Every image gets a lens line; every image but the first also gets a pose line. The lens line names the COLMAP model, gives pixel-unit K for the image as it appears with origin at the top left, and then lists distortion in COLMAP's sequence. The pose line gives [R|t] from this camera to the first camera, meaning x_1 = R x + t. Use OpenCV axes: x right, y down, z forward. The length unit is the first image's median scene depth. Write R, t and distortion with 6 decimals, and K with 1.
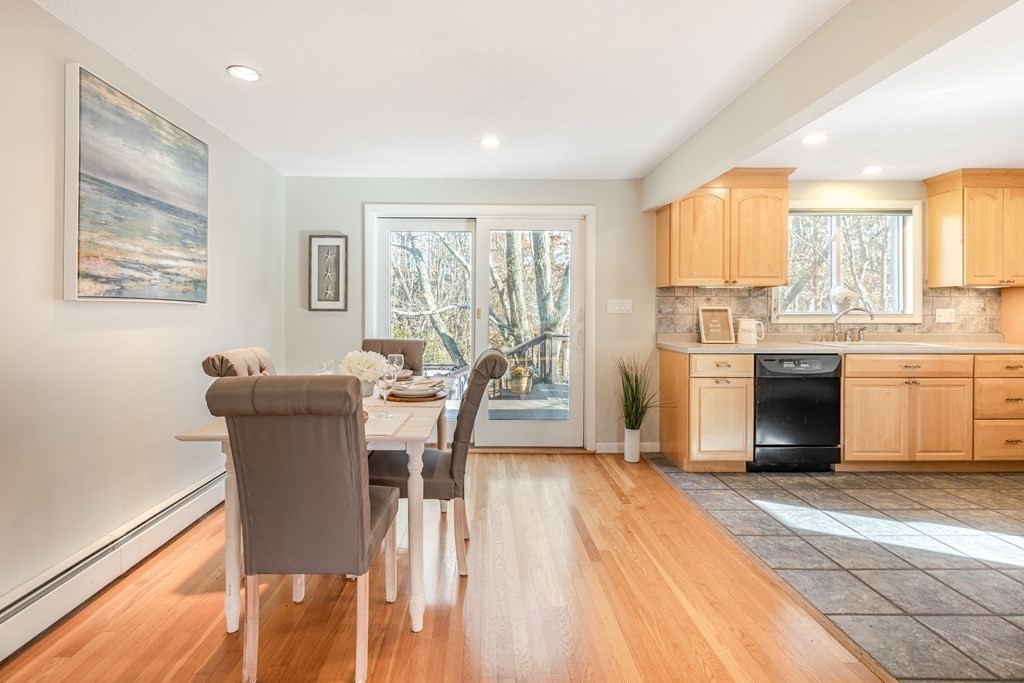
lens RADIAL K [[498.1, 0, 498.7], [0, 498.1, 315.9], [0, 0, 1]] dist [0.001719, 0.000995]
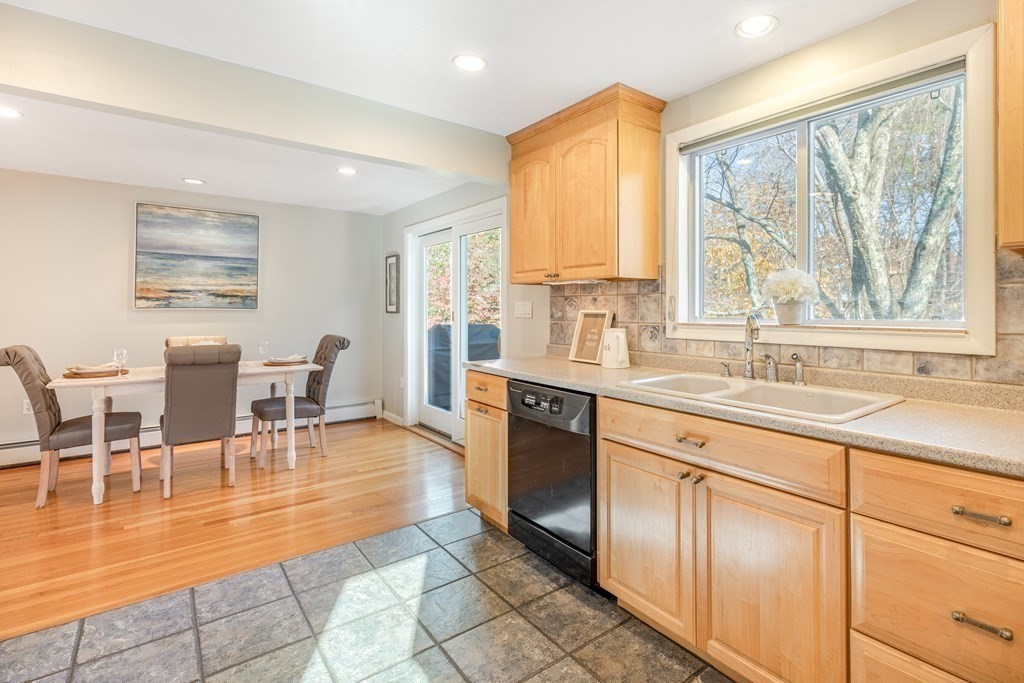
lens RADIAL K [[498.1, 0, 550.6], [0, 498.1, 308.4], [0, 0, 1]] dist [0.001719, 0.000995]
pose [[0.610801, -0.001059, -0.791783, 1.503879], [-0.006471, 0.999959, -0.006330, -0.025558], [0.791758, 0.008990, 0.610769, 0.829442]]
